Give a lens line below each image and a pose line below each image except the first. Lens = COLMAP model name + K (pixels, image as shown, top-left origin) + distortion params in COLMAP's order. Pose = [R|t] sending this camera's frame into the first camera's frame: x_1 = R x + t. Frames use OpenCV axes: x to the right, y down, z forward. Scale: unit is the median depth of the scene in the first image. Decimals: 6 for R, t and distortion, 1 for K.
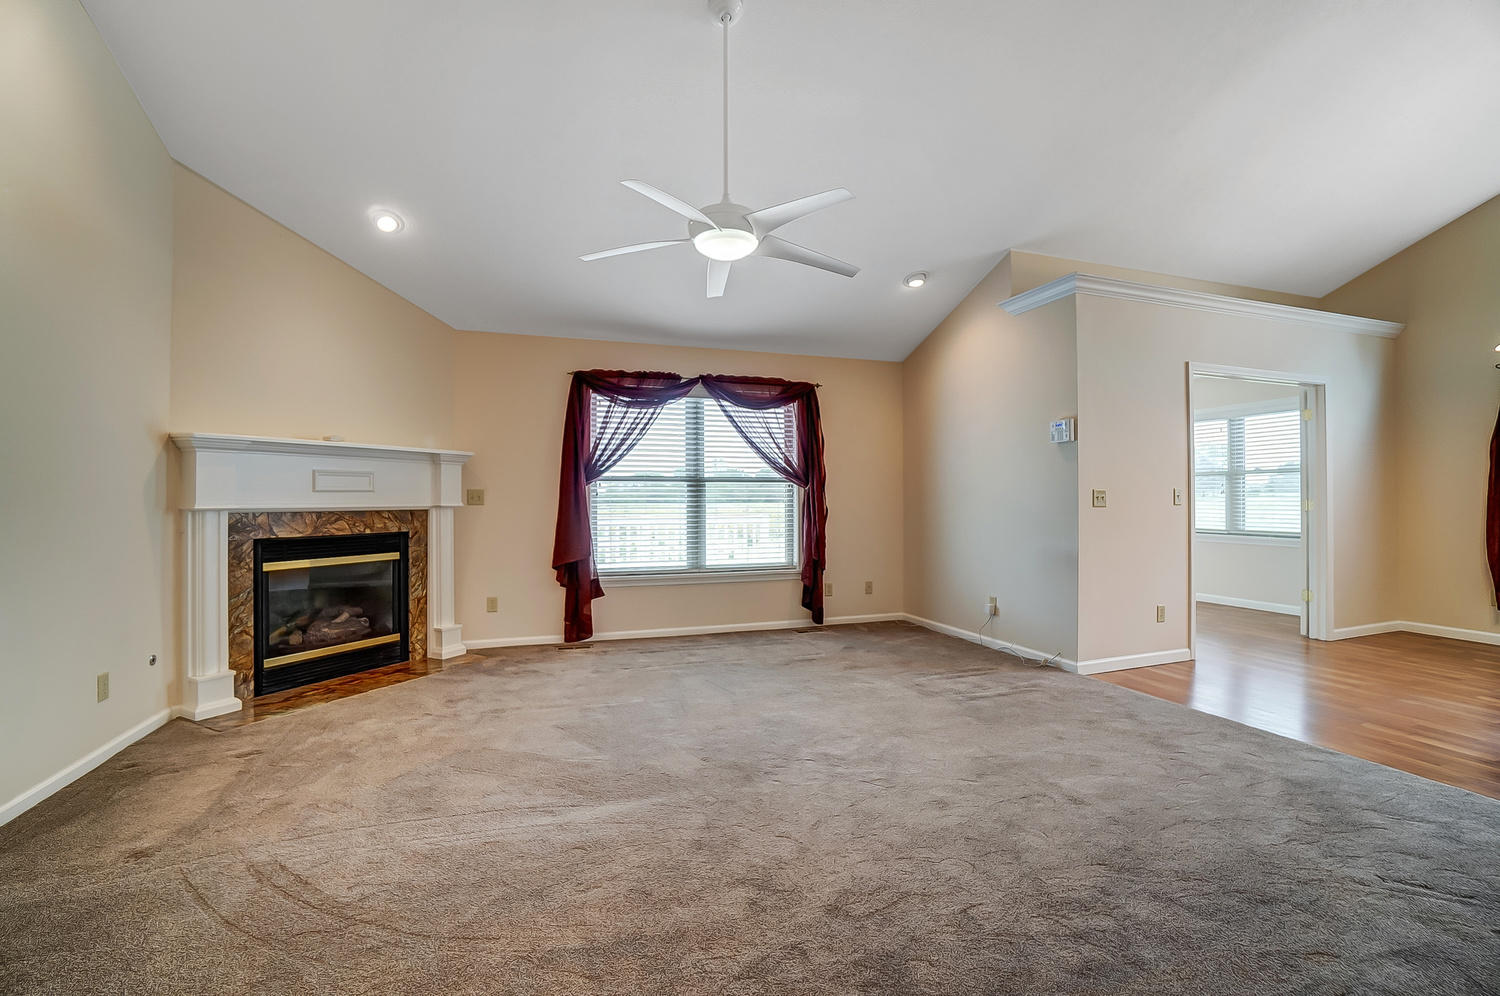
lens RADIAL K [[657.7, 0, 718.2], [0, 657.7, 499.1], [0, 0, 1]] dist [-0.043534, 0.000631]
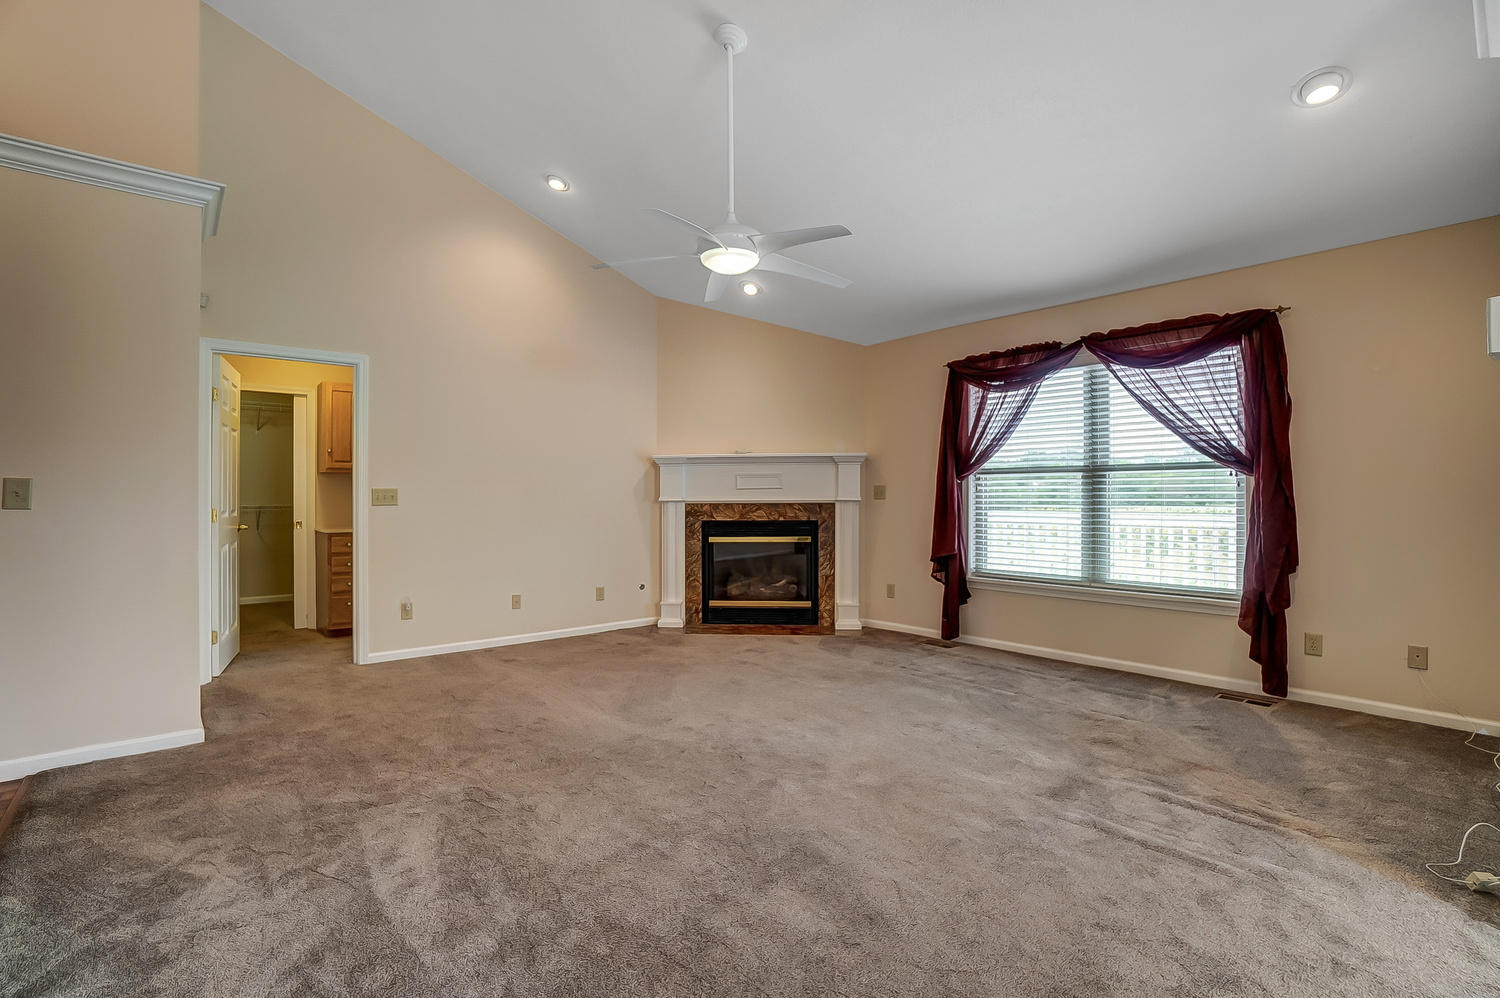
lens RADIAL K [[657.7, 0, 718.2], [0, 657.7, 500.1], [0, 0, 1]] dist [-0.043534, 0.000631]
pose [[0.391845, 0.006996, -0.920005, 0.586504], [0.002991, 0.999956, 0.008877, -0.000802], [0.920027, -0.006230, 0.391807, 0.329321]]
